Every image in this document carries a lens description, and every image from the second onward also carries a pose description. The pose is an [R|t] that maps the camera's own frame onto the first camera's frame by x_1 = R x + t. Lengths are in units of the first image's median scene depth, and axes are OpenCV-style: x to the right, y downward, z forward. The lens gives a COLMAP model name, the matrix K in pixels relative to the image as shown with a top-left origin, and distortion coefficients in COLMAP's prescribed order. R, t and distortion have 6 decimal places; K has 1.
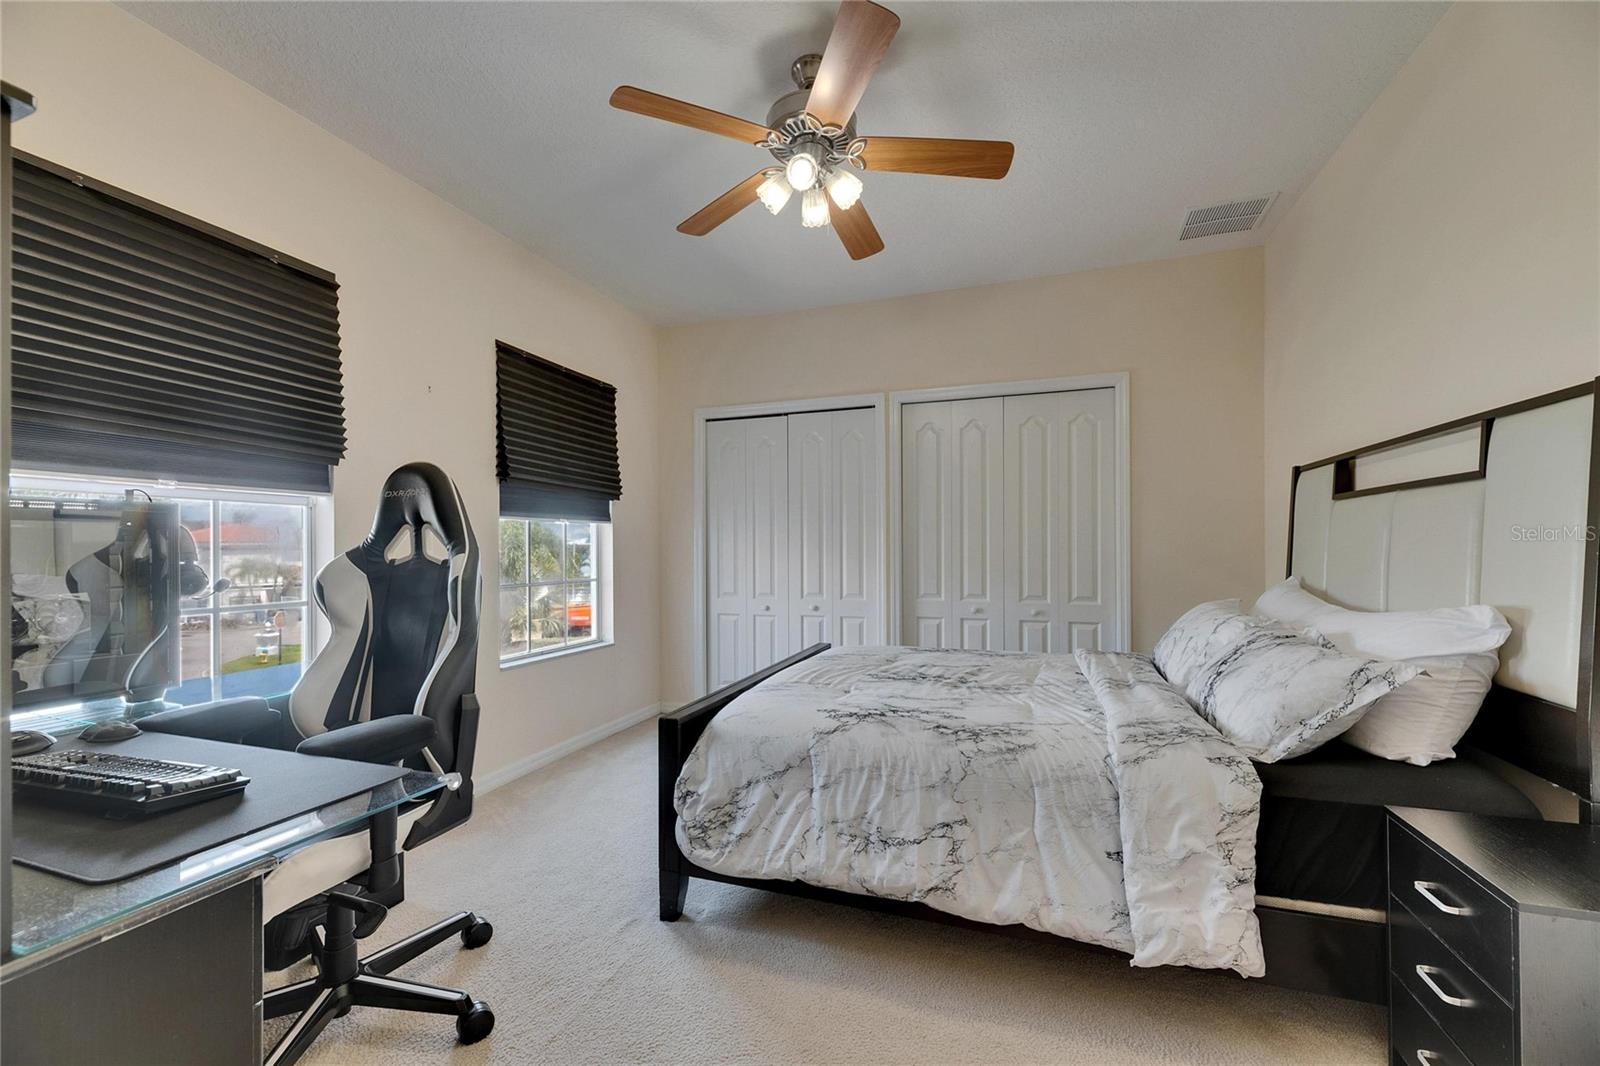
lens RADIAL K [[646.1, 0, 799.9], [0, 646.1, 546.6], [0, 0, 1]] dist [0.010620, -0.000872]
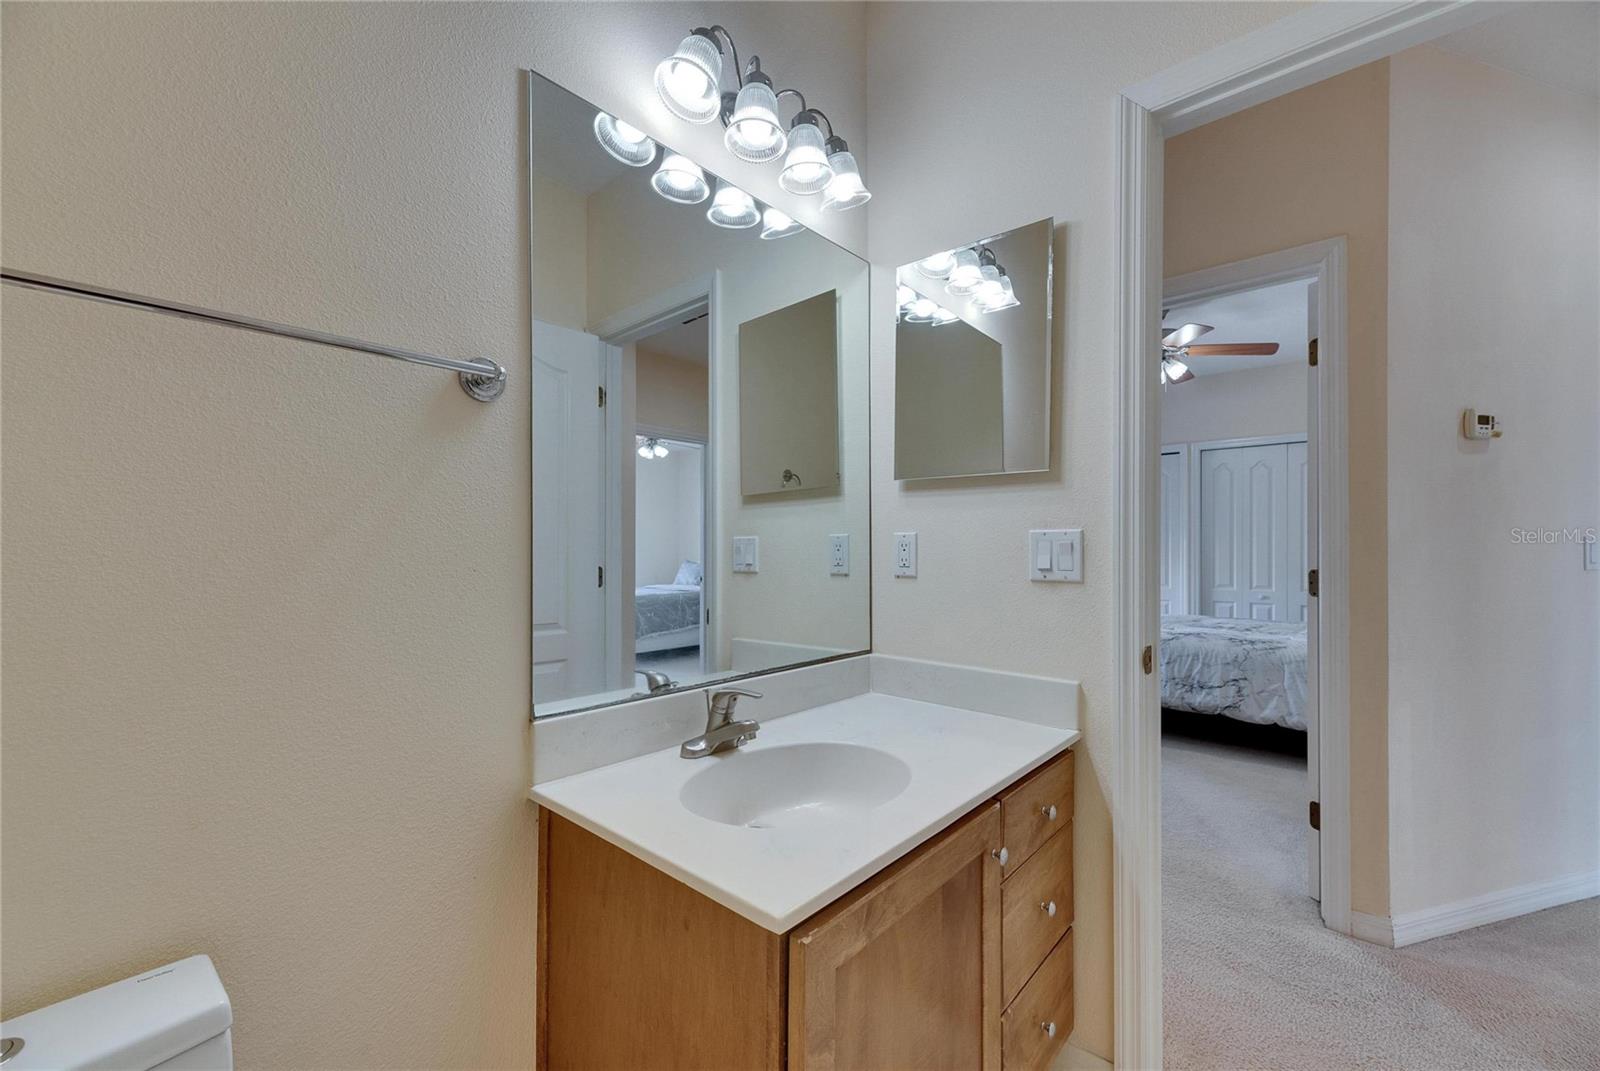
lens RADIAL K [[646.1, 0, 792.7], [0, 646.1, 545.1], [0, 0, 1]] dist [0.010620, -0.000872]
pose [[0.927656, 0.006277, -0.373383, -0.328765], [-0.008224, 0.999960, -0.003621, -0.002146], [0.373345, 0.006430, 0.927670, -1.523074]]
